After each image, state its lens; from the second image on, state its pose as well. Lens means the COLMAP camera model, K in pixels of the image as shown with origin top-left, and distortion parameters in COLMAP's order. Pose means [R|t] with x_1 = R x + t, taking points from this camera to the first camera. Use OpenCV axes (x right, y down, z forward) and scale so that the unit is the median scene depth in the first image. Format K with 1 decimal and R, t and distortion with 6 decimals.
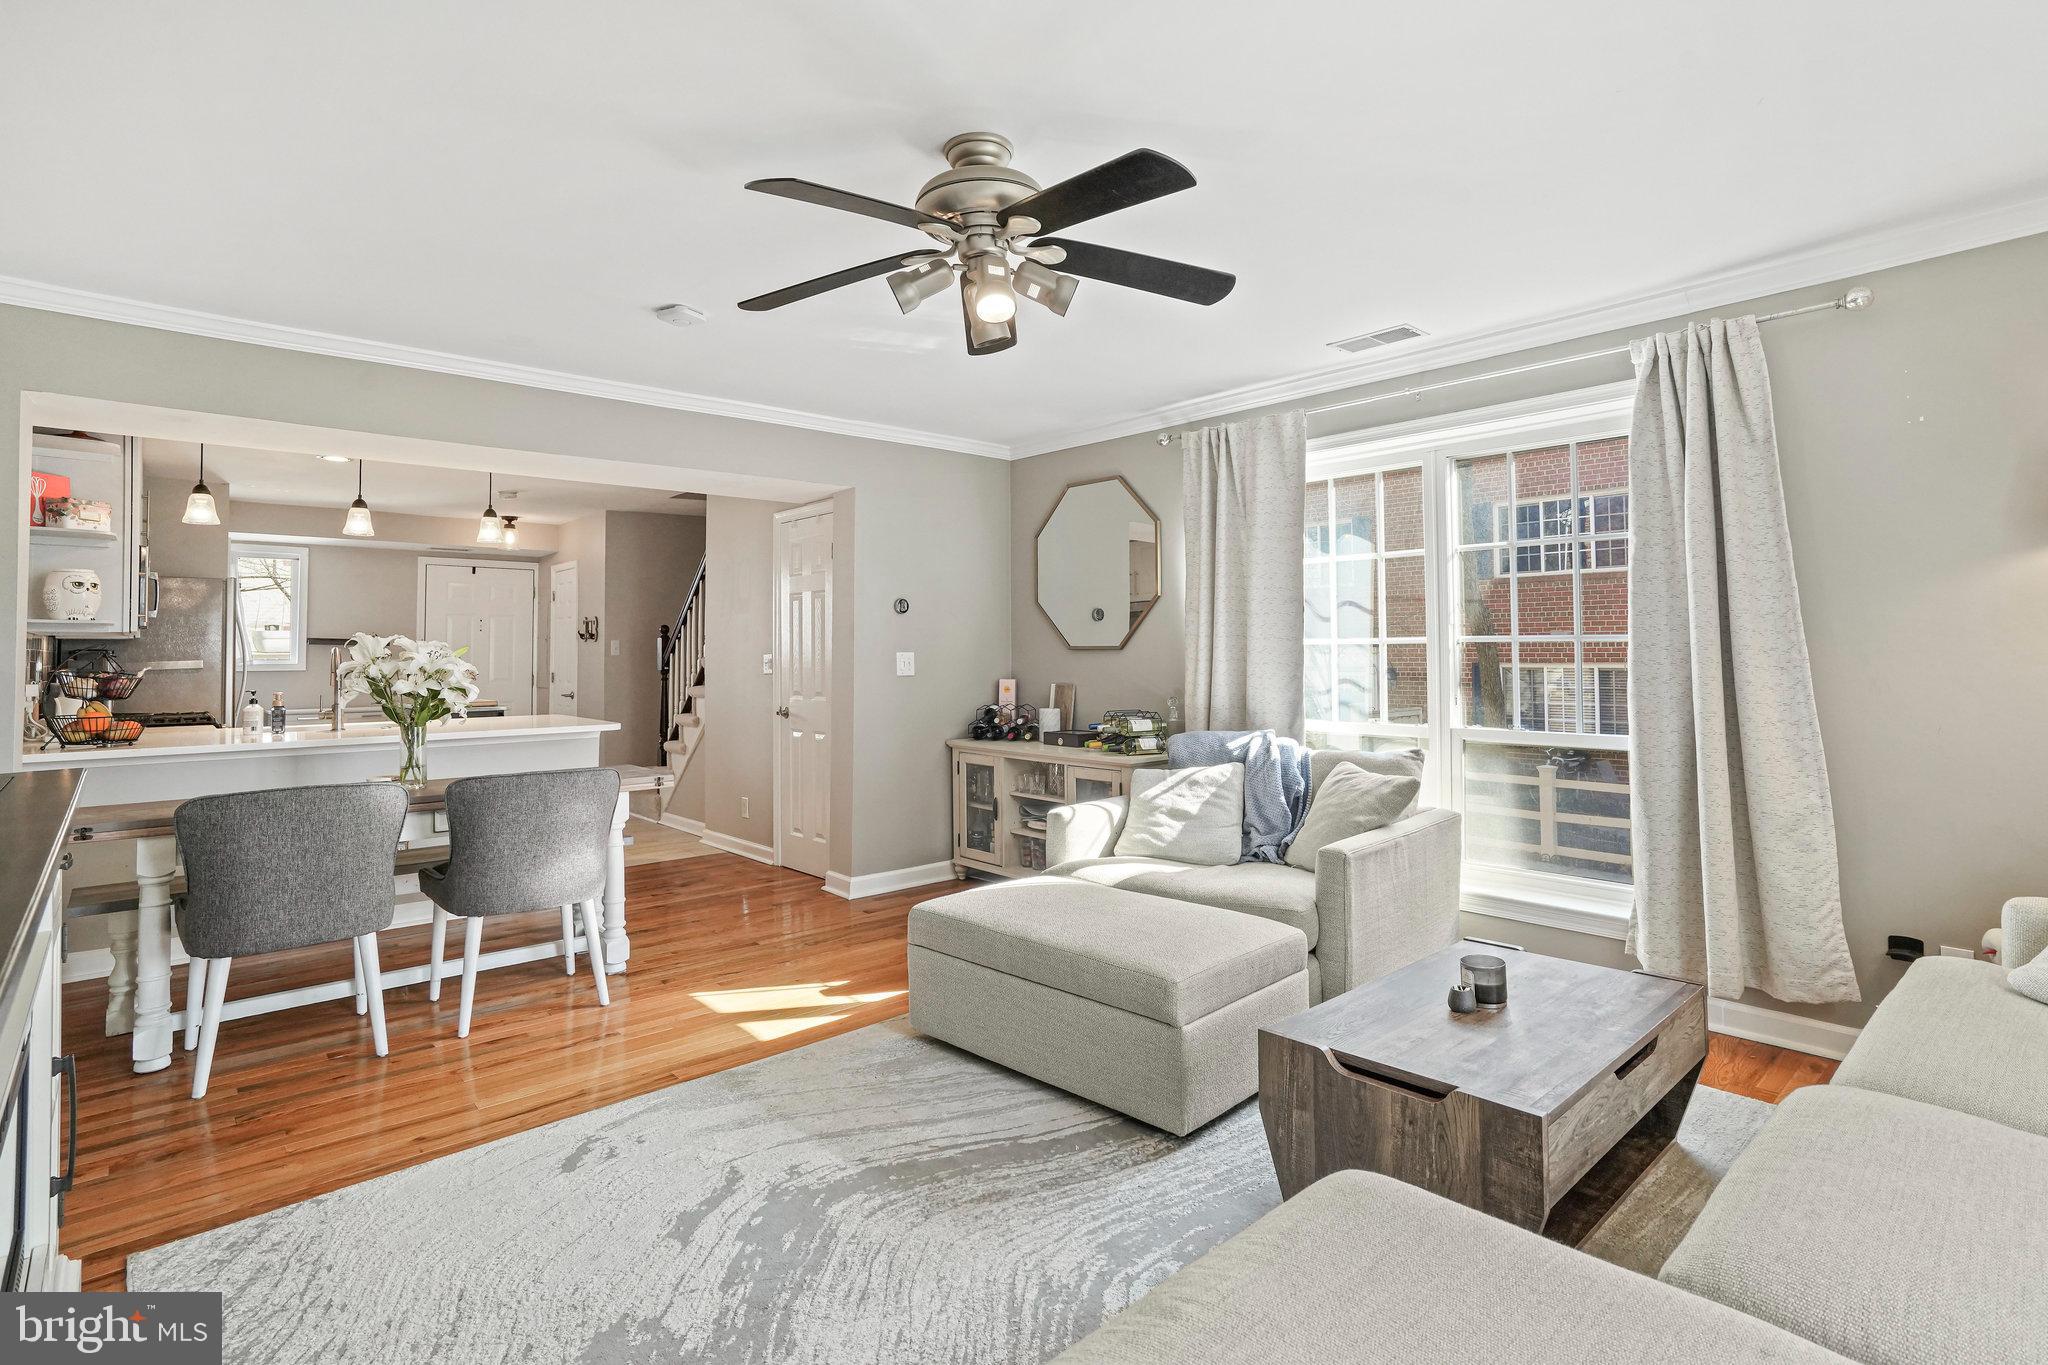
lens RADIAL K [[988.6, 0, 1014.8], [0, 988.6, 637.9], [0, 0, 1]] dist [-0.035597, 0.024786]
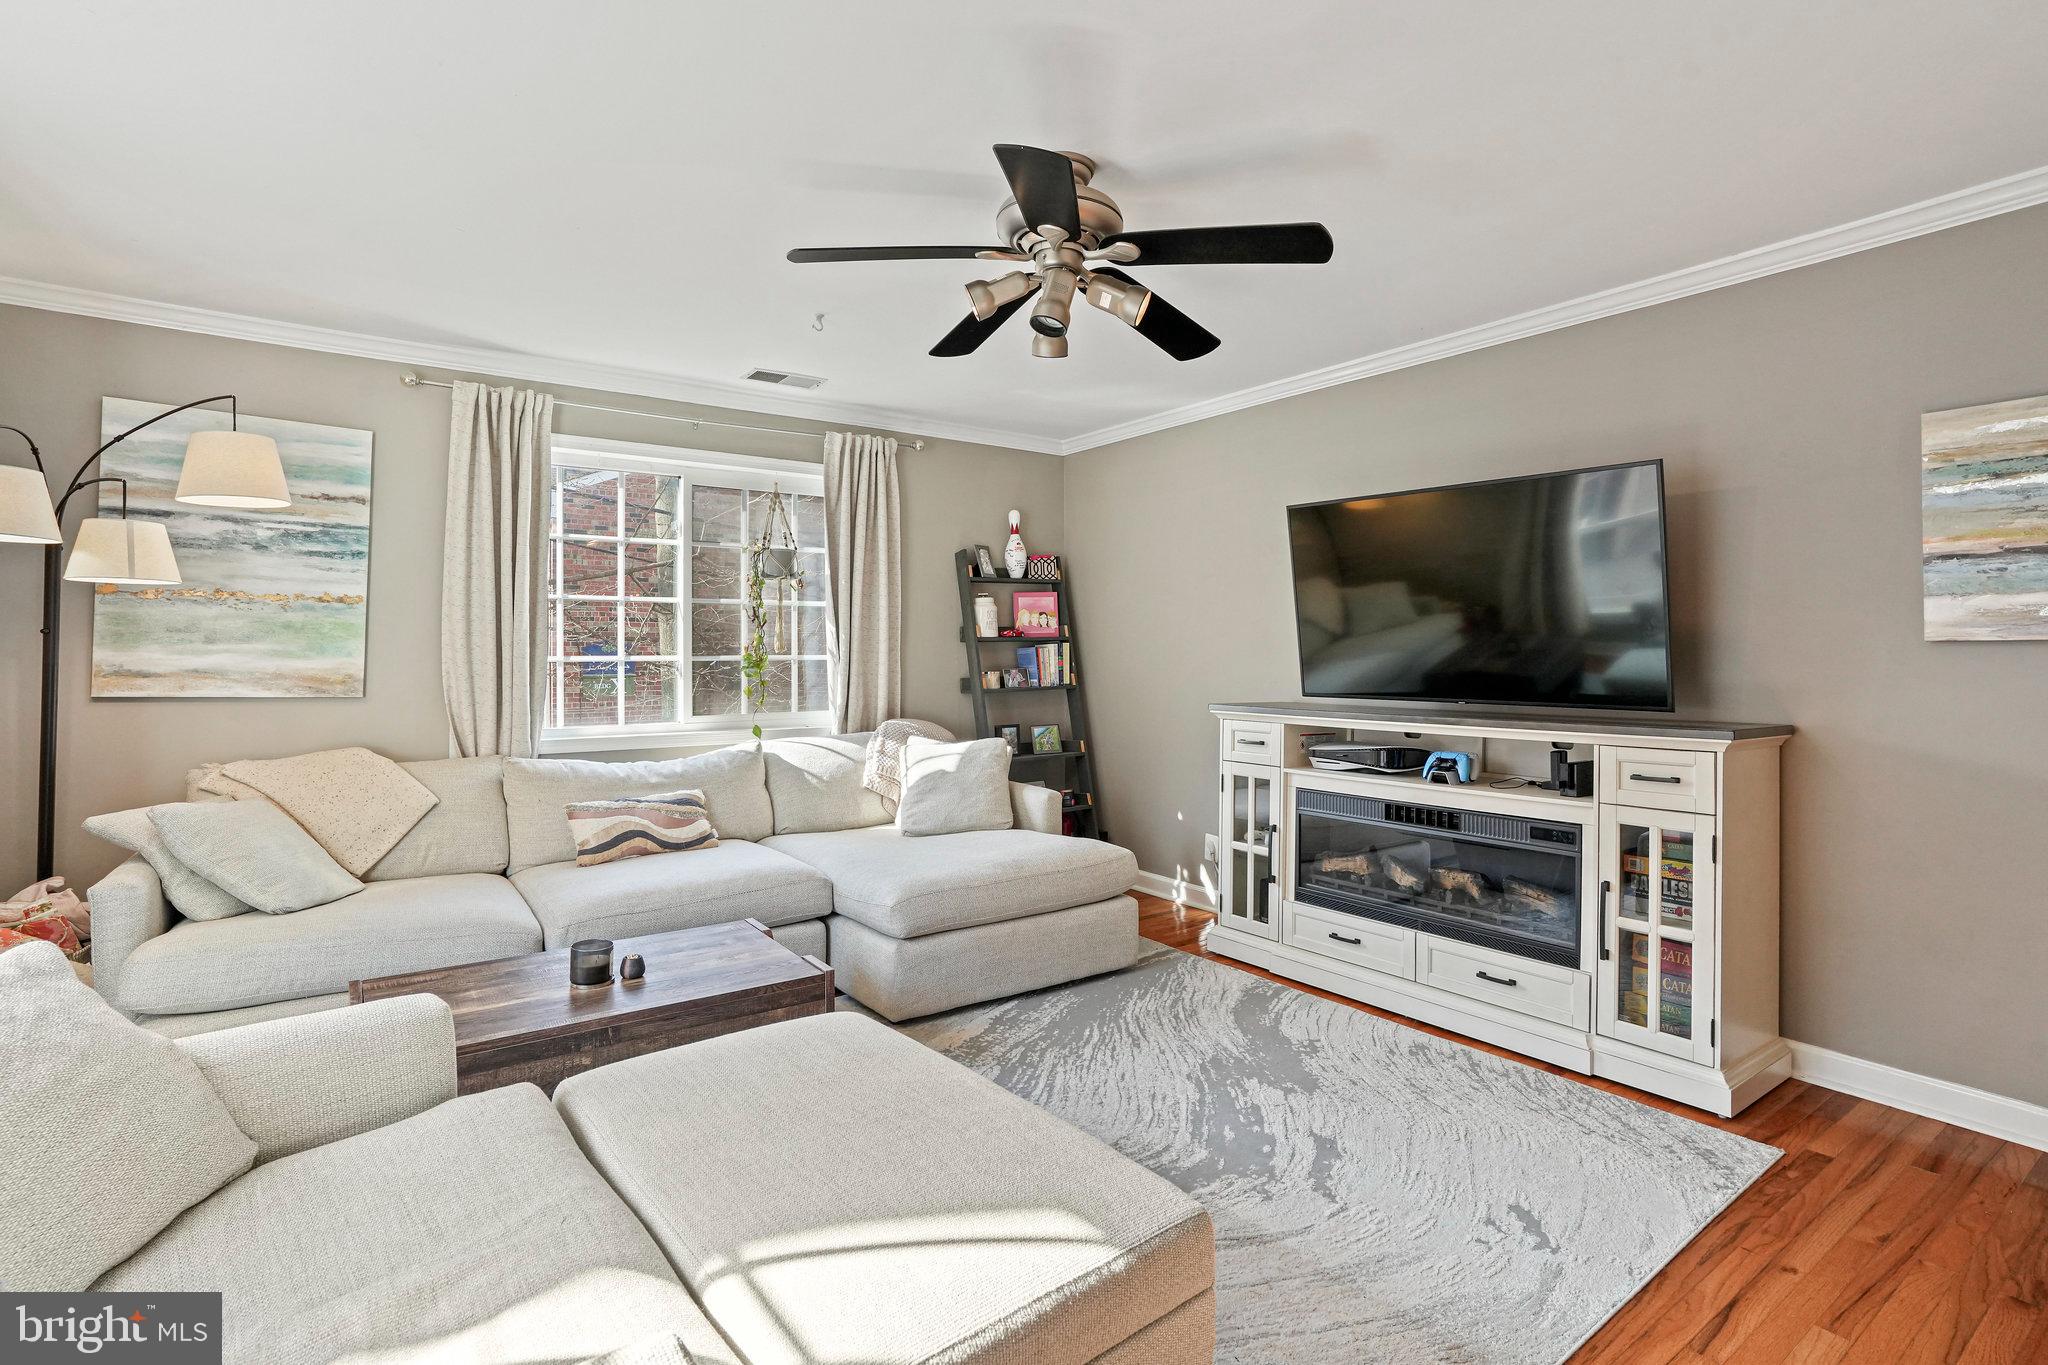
lens RADIAL K [[988.6, 0, 1021.0], [0, 988.6, 650.9], [0, 0, 1]] dist [-0.035597, 0.024786]
pose [[-0.994129, 0.008683, 0.107852, -0.058489], [0.006300, 0.999729, -0.022413, 0.022730], [-0.108017, -0.021601, -0.993914, 1.176542]]
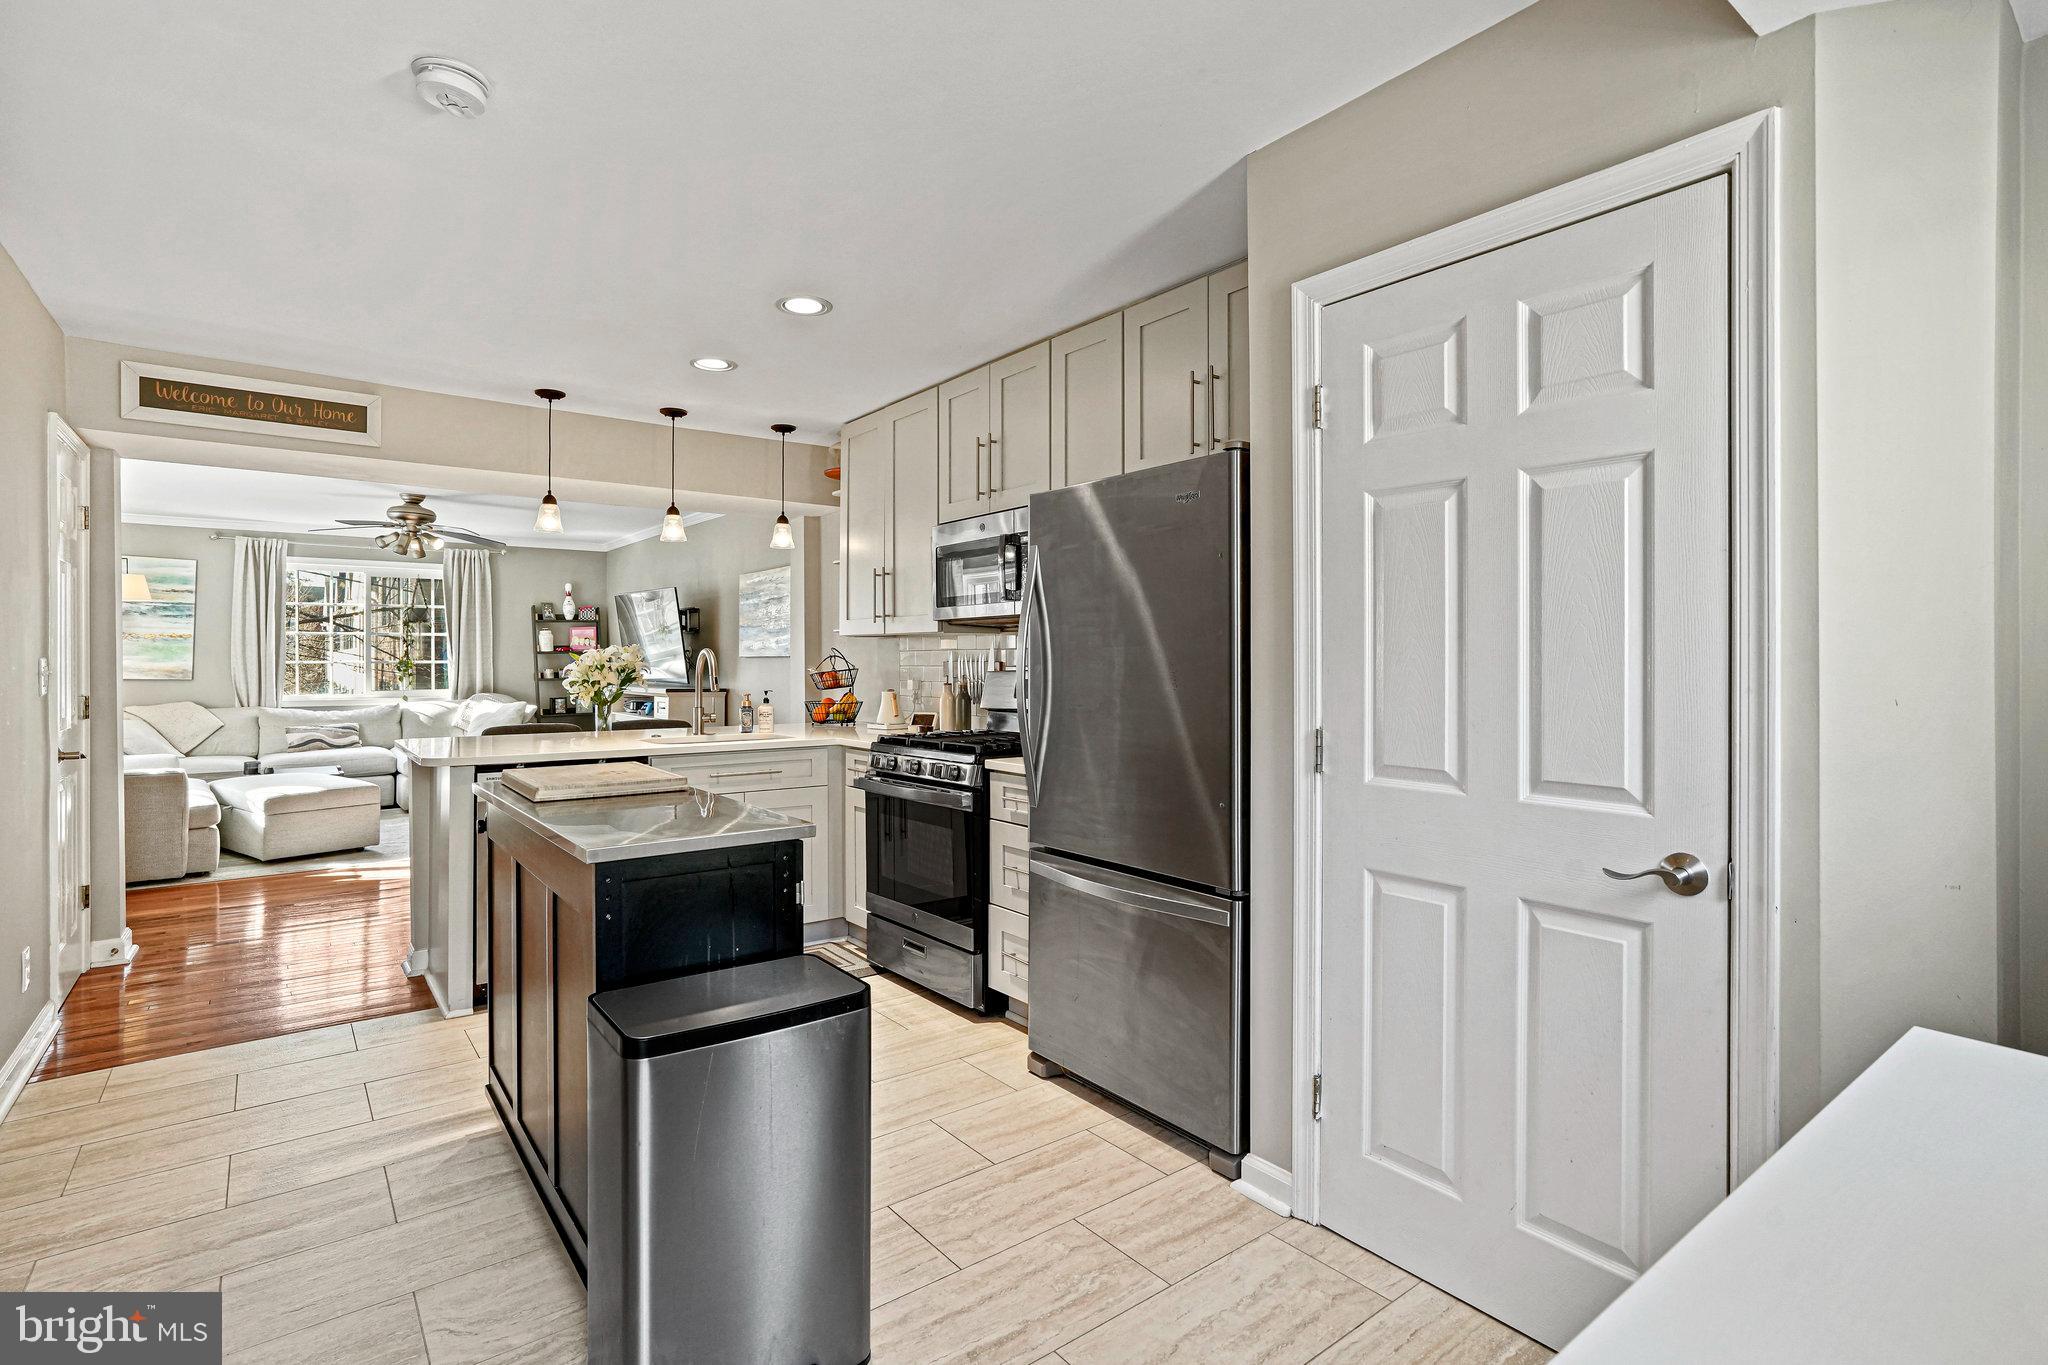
lens RADIAL K [[988.6, 0, 1015.3], [0, 988.6, 655.4], [0, 0, 1]] dist [-0.035597, 0.024786]
pose [[-0.996858, 0.006996, 0.078896, -1.250055], [0.005342, 0.999762, -0.021156, 0.043857], [-0.079025, -0.020668, -0.996658, 2.254449]]
